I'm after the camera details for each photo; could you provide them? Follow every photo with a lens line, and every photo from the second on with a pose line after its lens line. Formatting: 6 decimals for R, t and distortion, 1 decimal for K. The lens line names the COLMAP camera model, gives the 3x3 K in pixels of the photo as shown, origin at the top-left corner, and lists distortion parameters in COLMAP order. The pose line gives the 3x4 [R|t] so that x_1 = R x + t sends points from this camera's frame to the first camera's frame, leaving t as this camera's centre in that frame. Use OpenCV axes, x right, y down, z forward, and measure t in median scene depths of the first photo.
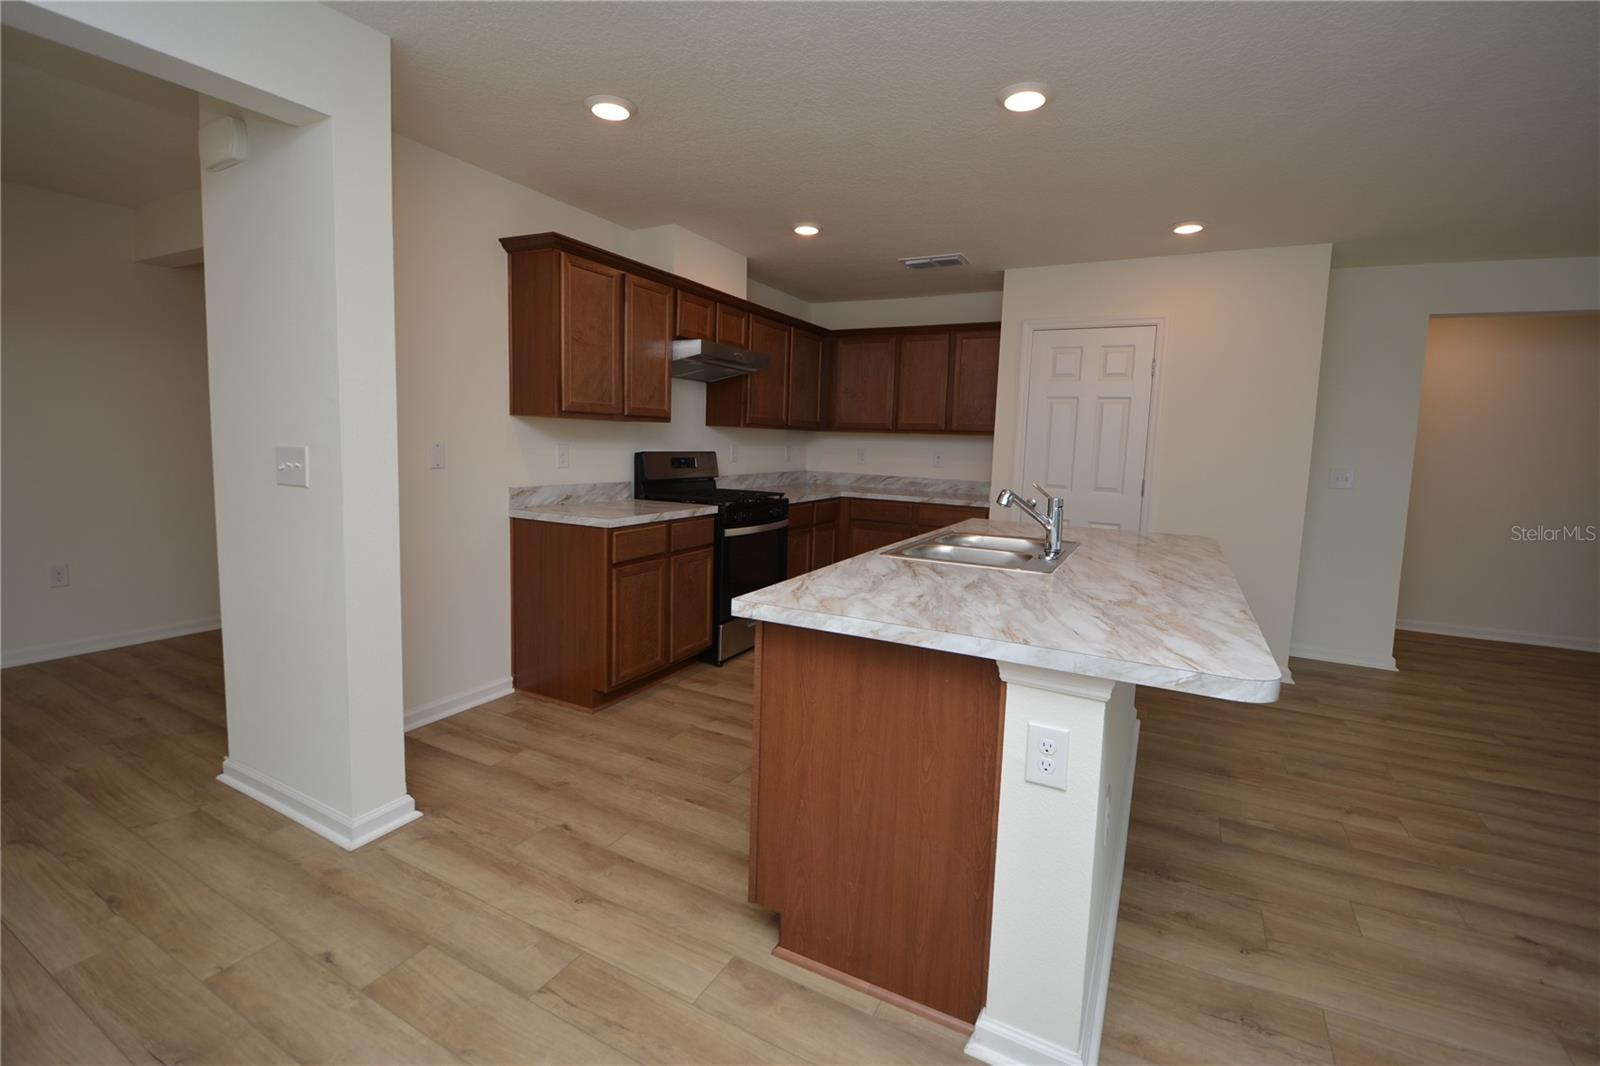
lens RADIAL K [[703.4, 0, 799.0], [0, 703.4, 509.7], [0, 0, 1]] dist [0.013683, -0.022784]
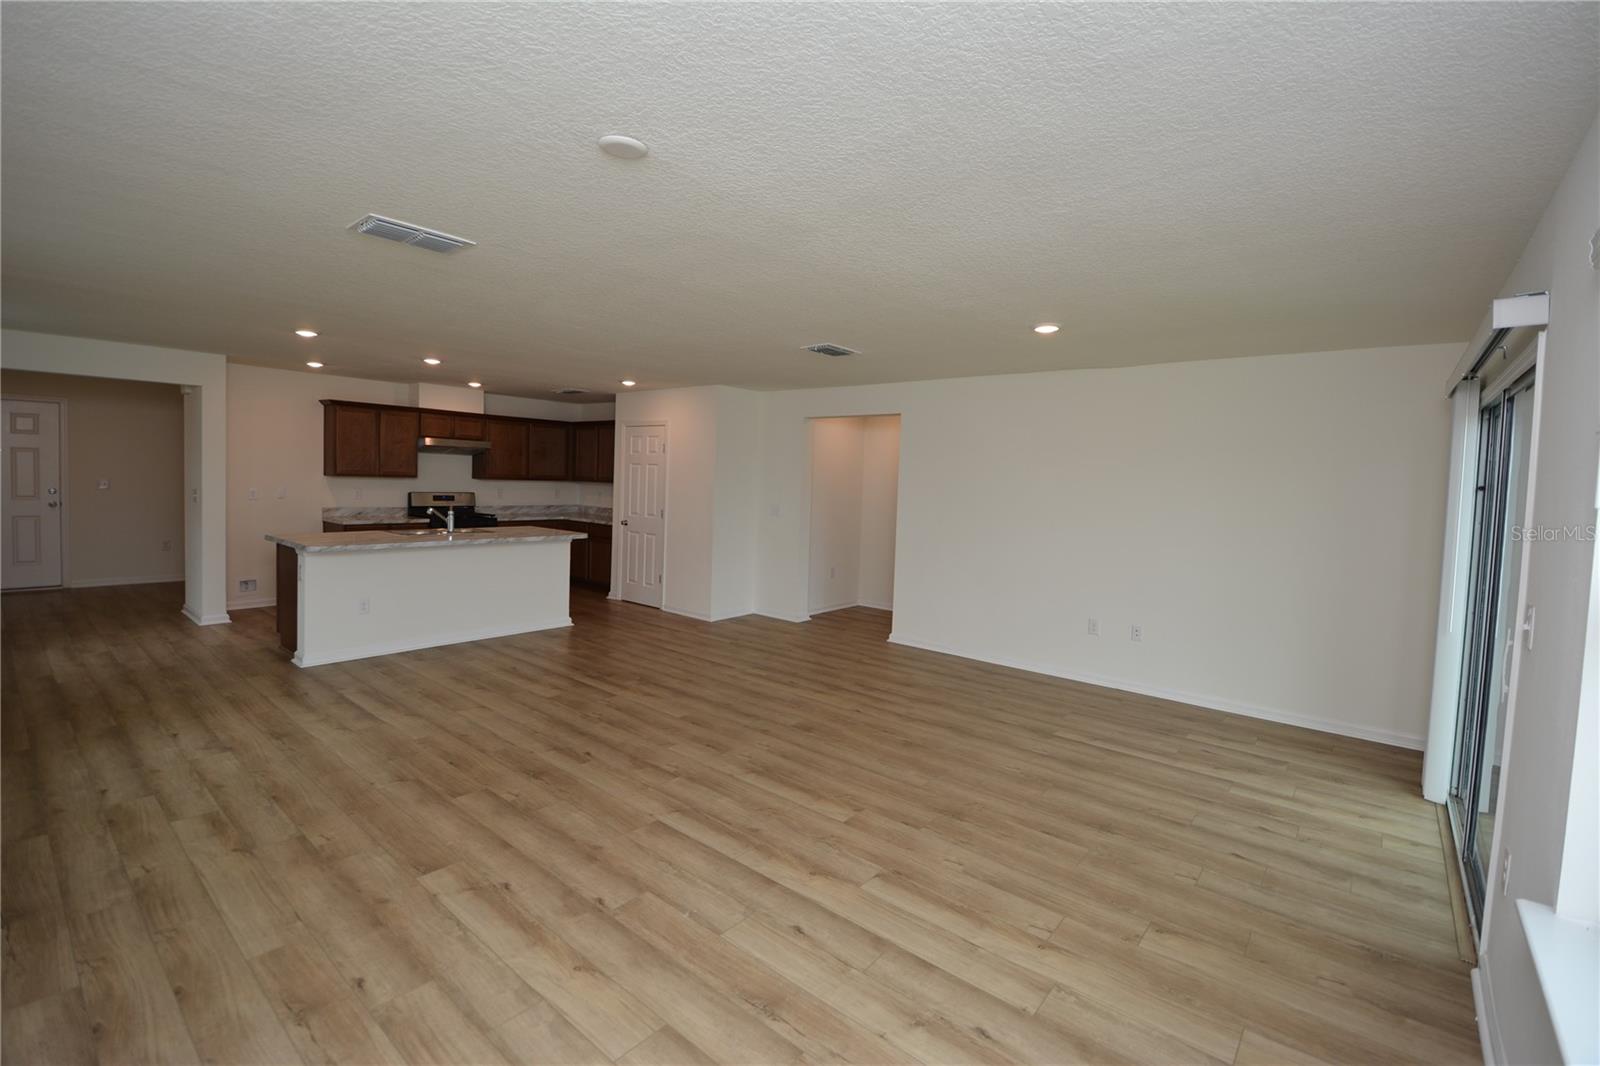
lens RADIAL K [[703.4, 0, 799.0], [0, 703.4, 509.7], [0, 0, 1]] dist [0.013683, -0.022784]
pose [[0.978600, 0.010805, -0.205486, 1.326213], [-0.023236, 0.998036, -0.058179, 0.060492], [0.204454, 0.061709, 0.976929, -0.762216]]
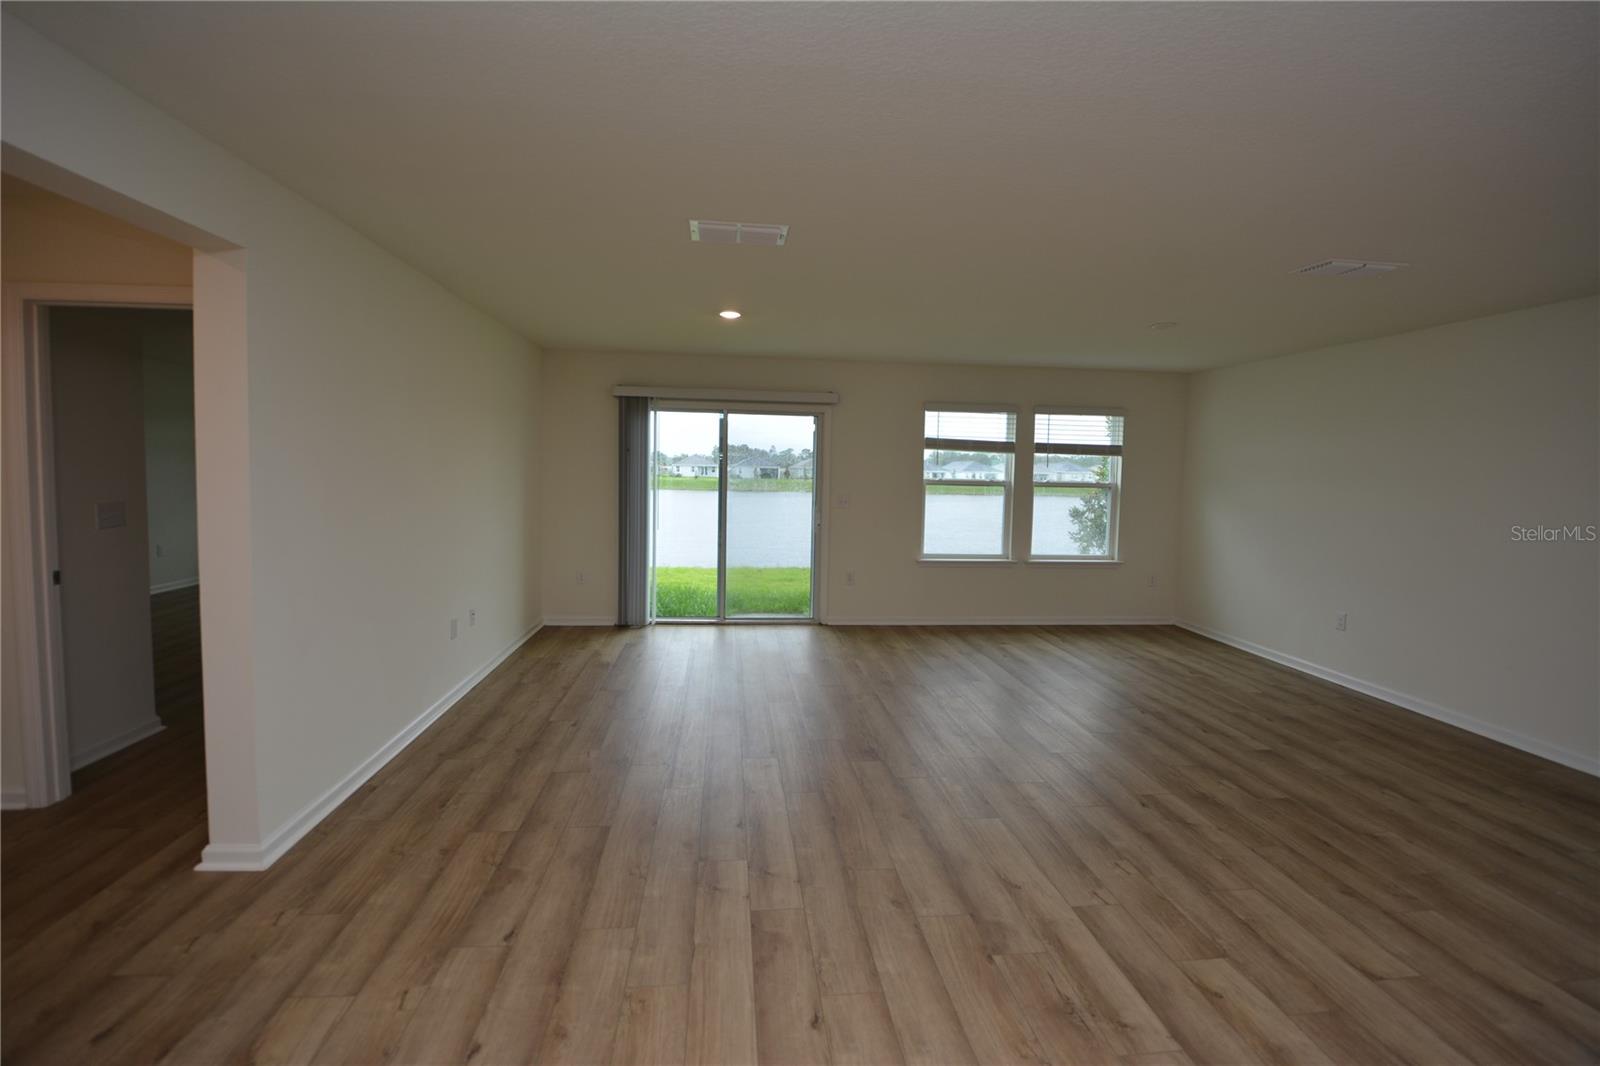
lens RADIAL K [[703.4, 0, 799.0], [0, 703.4, 509.7], [0, 0, 1]] dist [0.013683, -0.022784]
pose [[-0.555710, -0.094264, 0.826015, 0.432951], [0.042316, 0.989056, 0.141339, -0.115597], [-0.830298, 0.113497, -0.545640, 0.872621]]
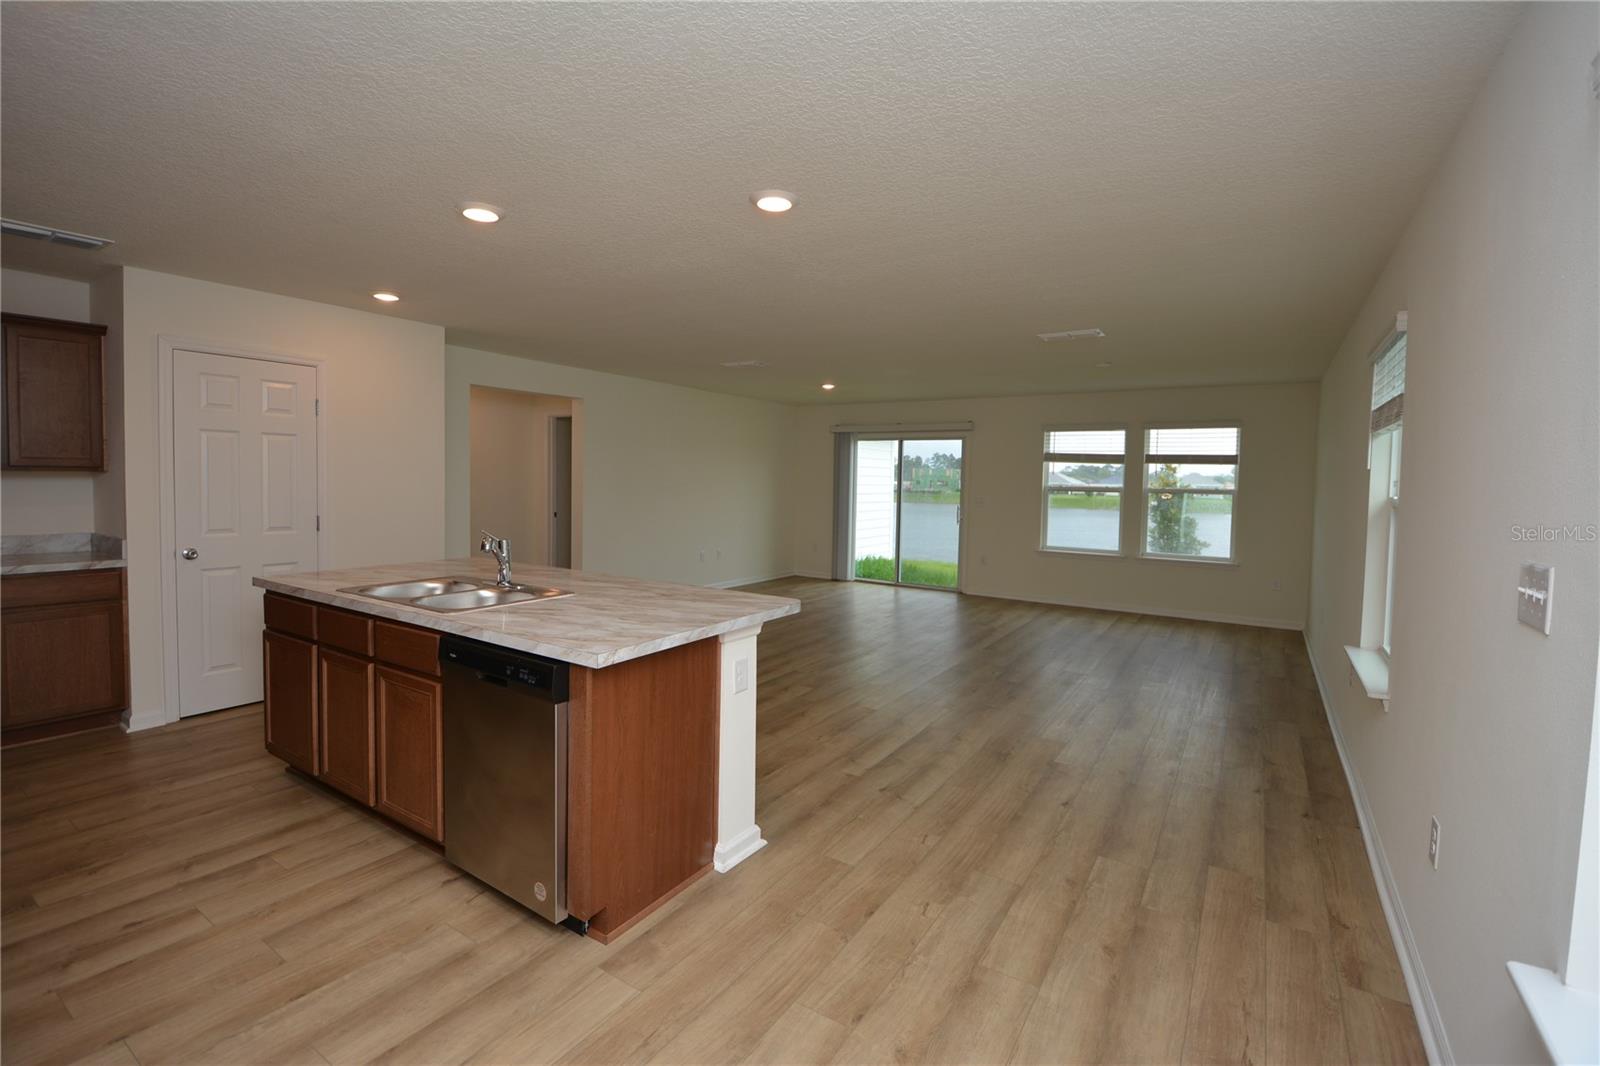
lens RADIAL K [[703.4, 0, 799.0], [0, 703.4, 509.7], [0, 0, 1]] dist [0.013683, -0.022784]
pose [[0.087920, -0.074614, 0.993329, -0.513539], [0.082038, 0.994346, 0.067429, -0.068881], [-0.992744, 0.075562, 0.093544, 0.231147]]
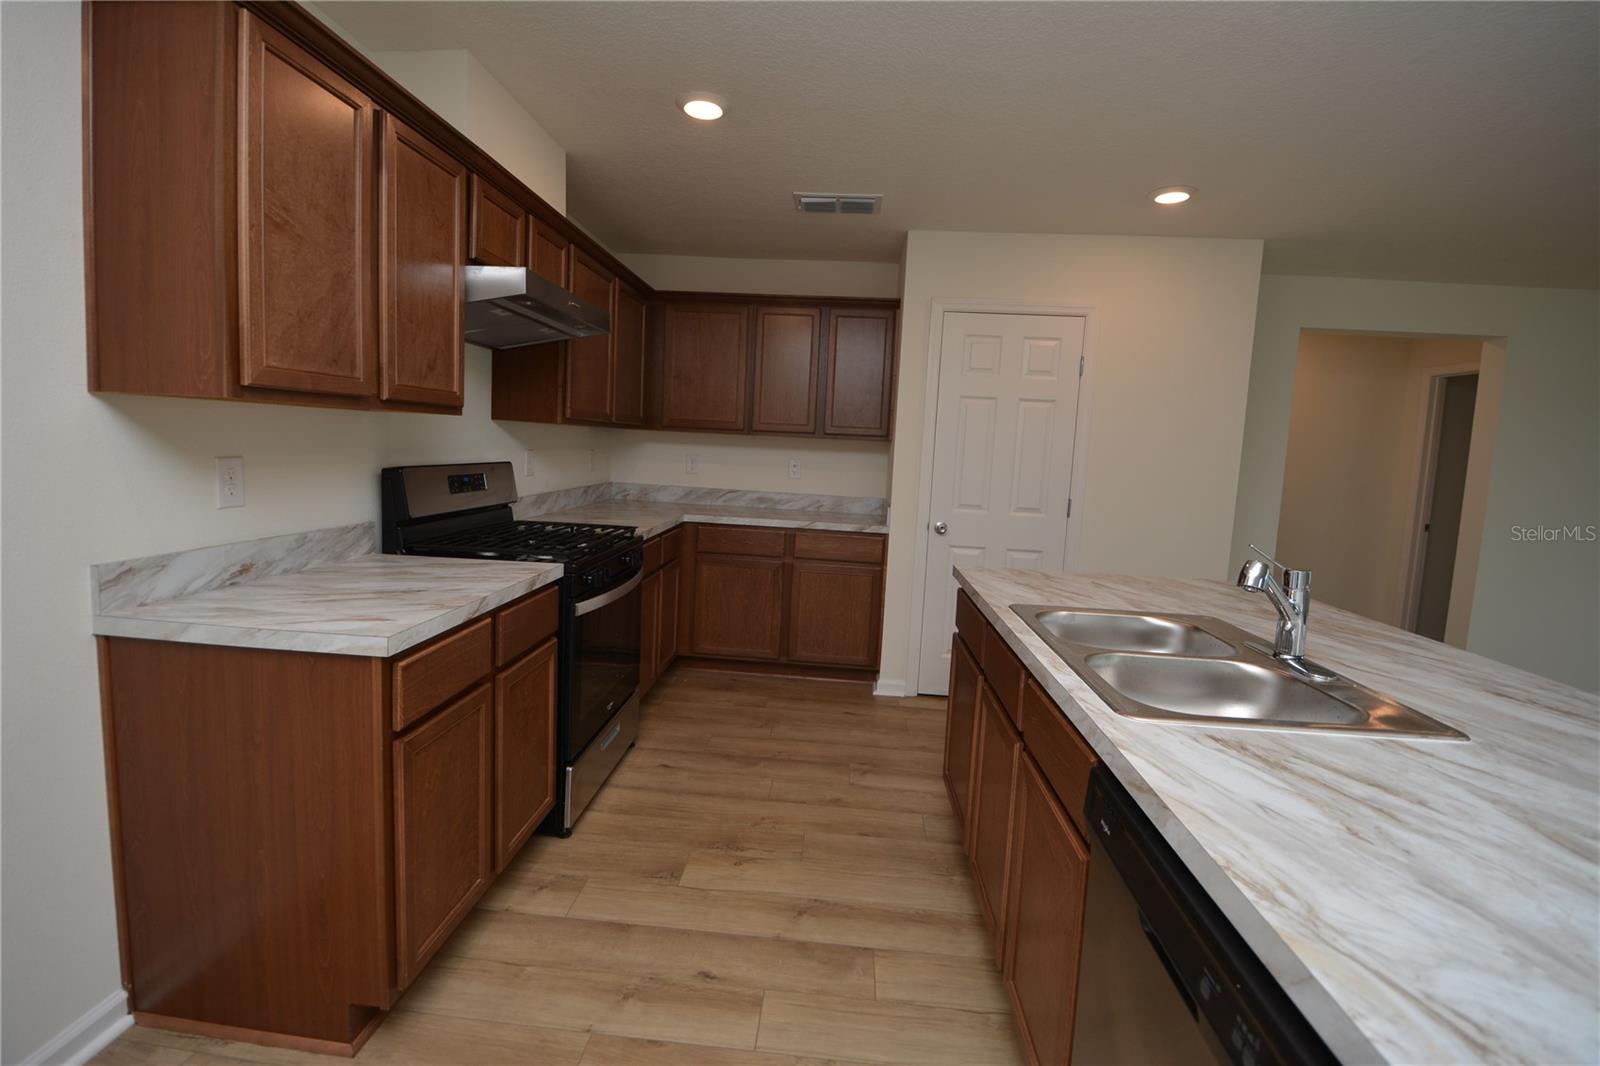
lens RADIAL K [[703.4, 0, 799.0], [0, 703.4, 509.7], [0, 0, 1]] dist [0.013683, -0.022784]
pose [[0.914787, -0.024876, 0.403169, -0.166911], [0.020436, 0.999674, 0.015314, -0.053431], [-0.403418, -0.005770, 0.914997, 0.392514]]
